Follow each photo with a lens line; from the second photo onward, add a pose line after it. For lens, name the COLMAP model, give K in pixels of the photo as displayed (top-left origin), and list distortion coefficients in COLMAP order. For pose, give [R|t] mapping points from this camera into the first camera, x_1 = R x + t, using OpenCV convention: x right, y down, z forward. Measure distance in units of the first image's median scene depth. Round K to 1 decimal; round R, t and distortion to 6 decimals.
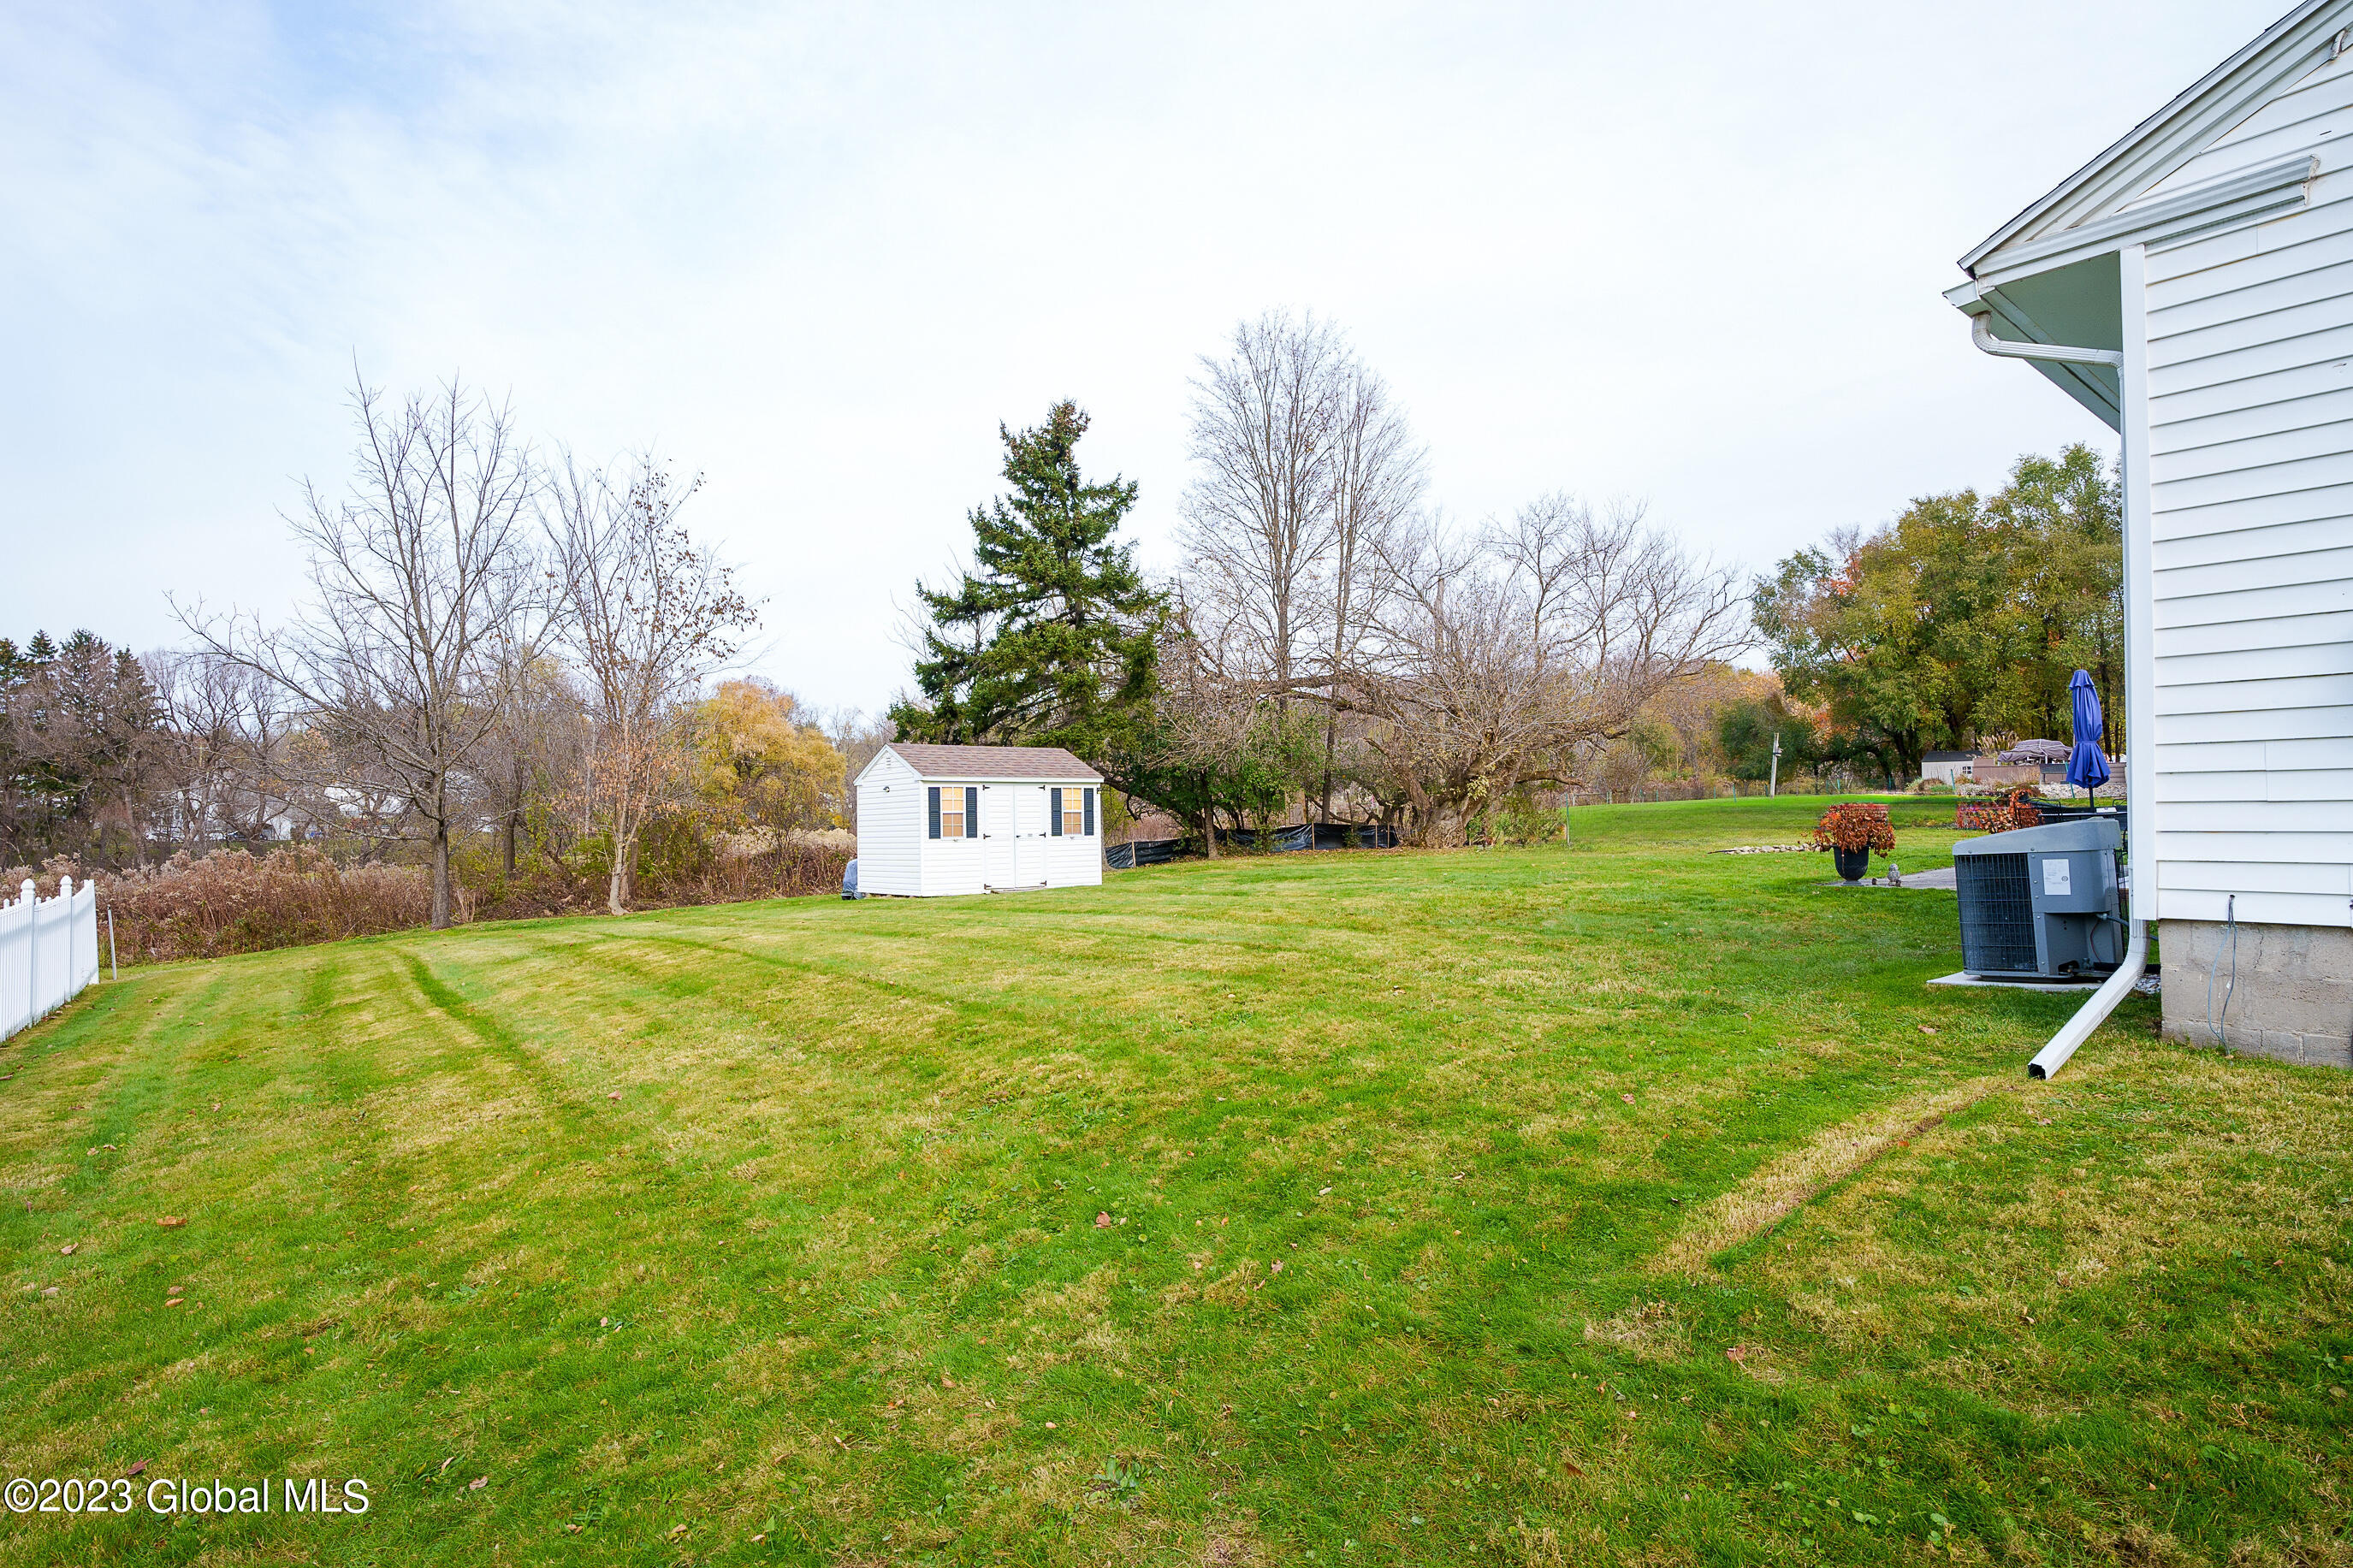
lens RADIAL K [[1243.6, 0, 1176.5], [0, 1243.6, 784.0], [0, 0, 1]] dist [-0.001711, 0.001237]
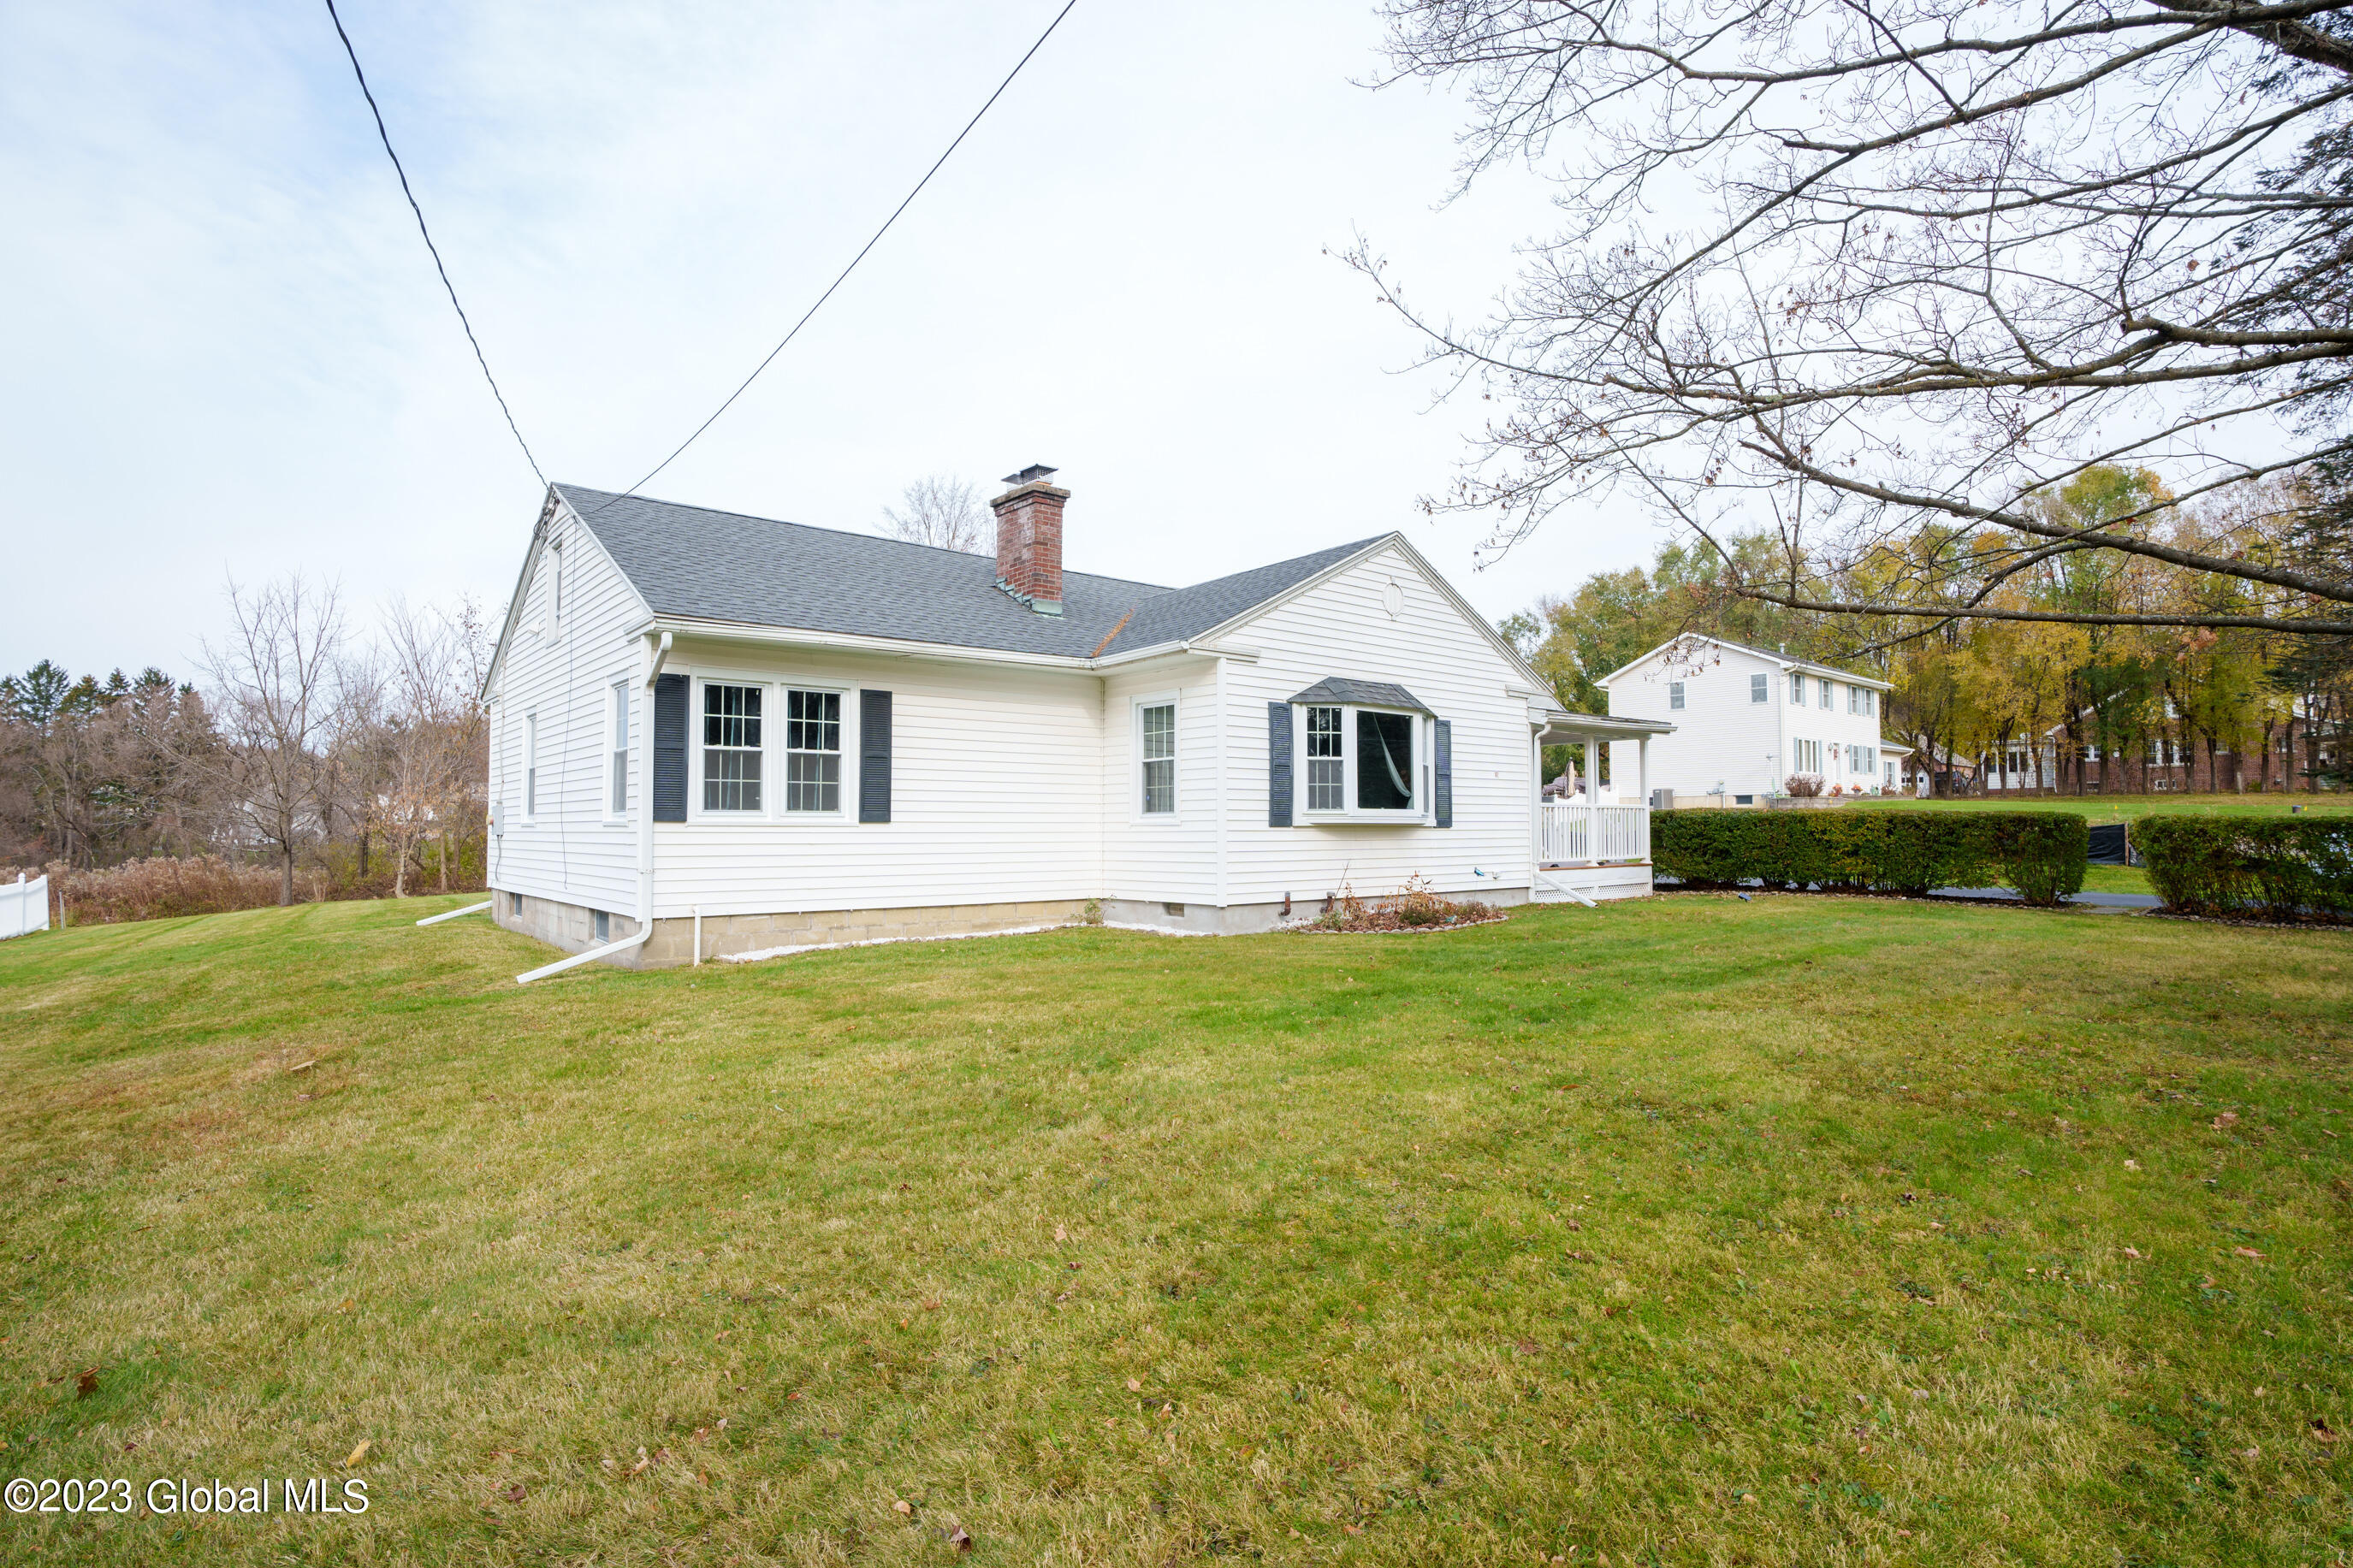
lens RADIAL K [[1162.7, 0, 1188.6], [0, 1162.7, 788.2], [0, 0, 1]] dist [-0.059973, 0.030006]
pose [[0.999972, 0.002089, 0.007240, 0.432292], [-0.002075, 0.999996, -0.001940, -0.028938], [-0.007244, 0.001925, 0.999972, -0.370361]]
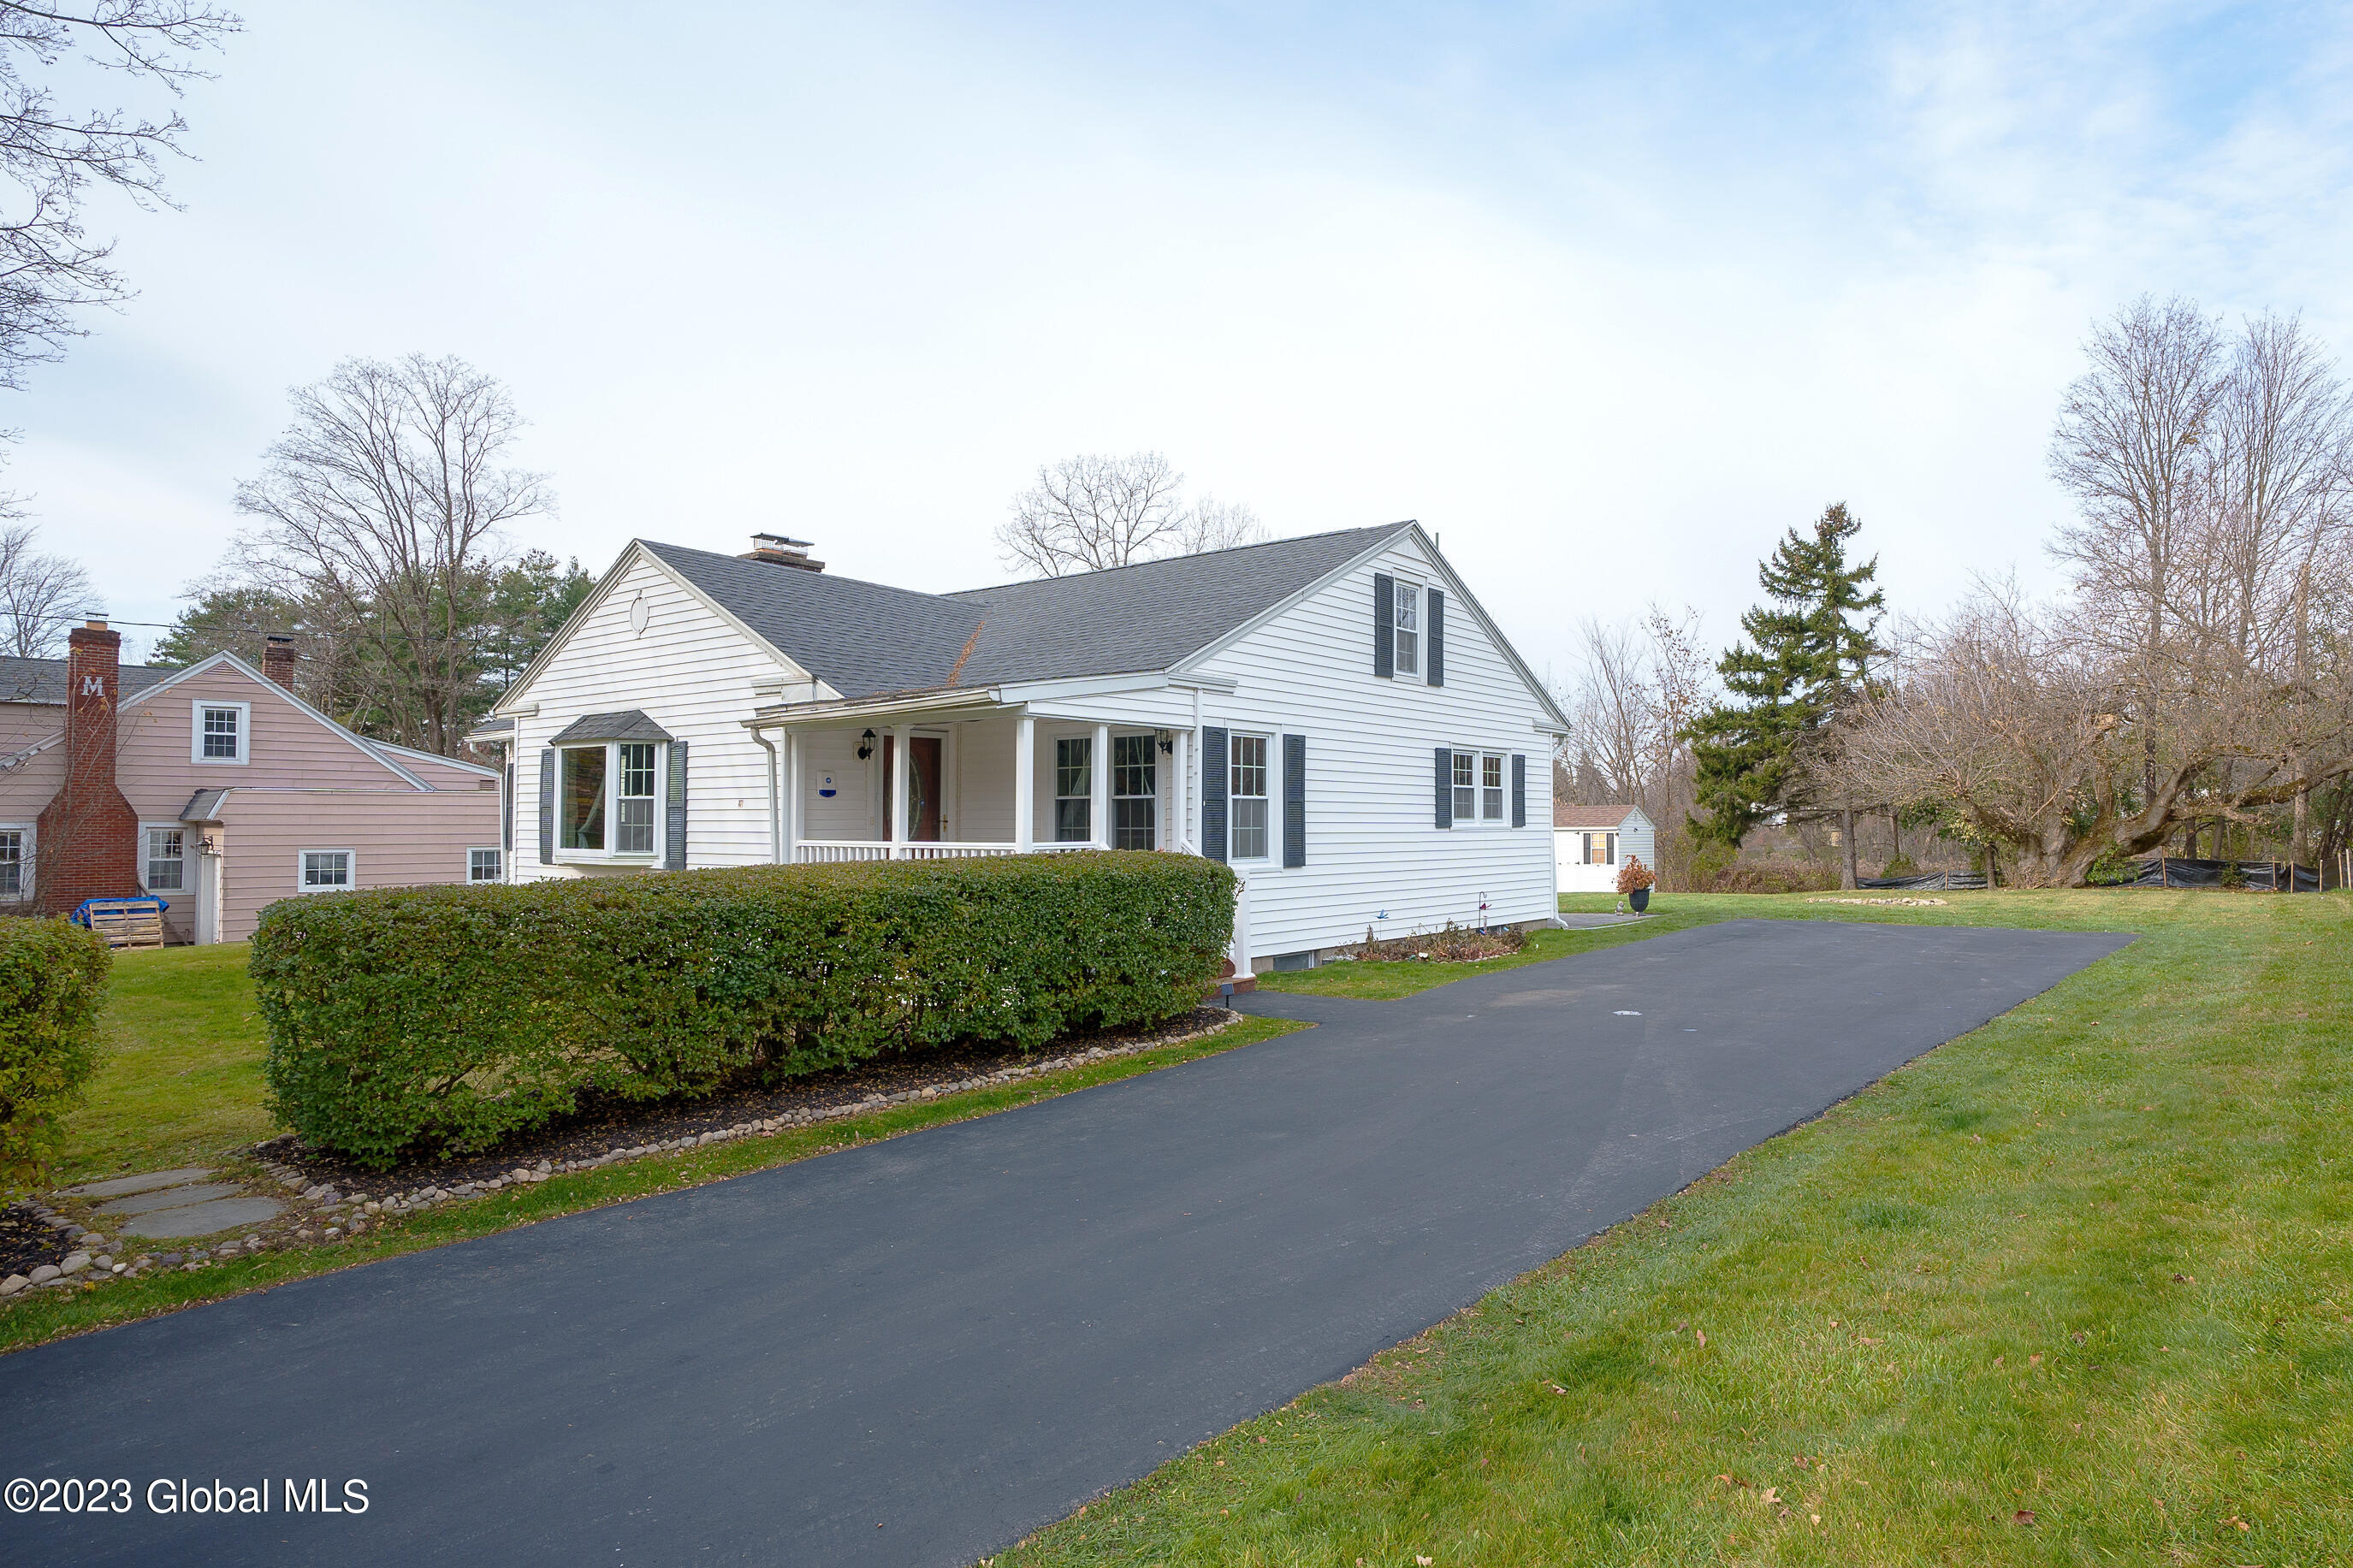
lens RADIAL K [[1320.6, 0, 1363.2], [0, 1320.6, 793.1], [0, 0, 1]] dist [-0.062306, 0.028301]
pose [[0.280061, -0.017057, -0.959831, 1.030554], [0.030013, 0.999509, -0.009005, -0.029413], [0.959513, -0.026285, 0.280435, 0.203027]]
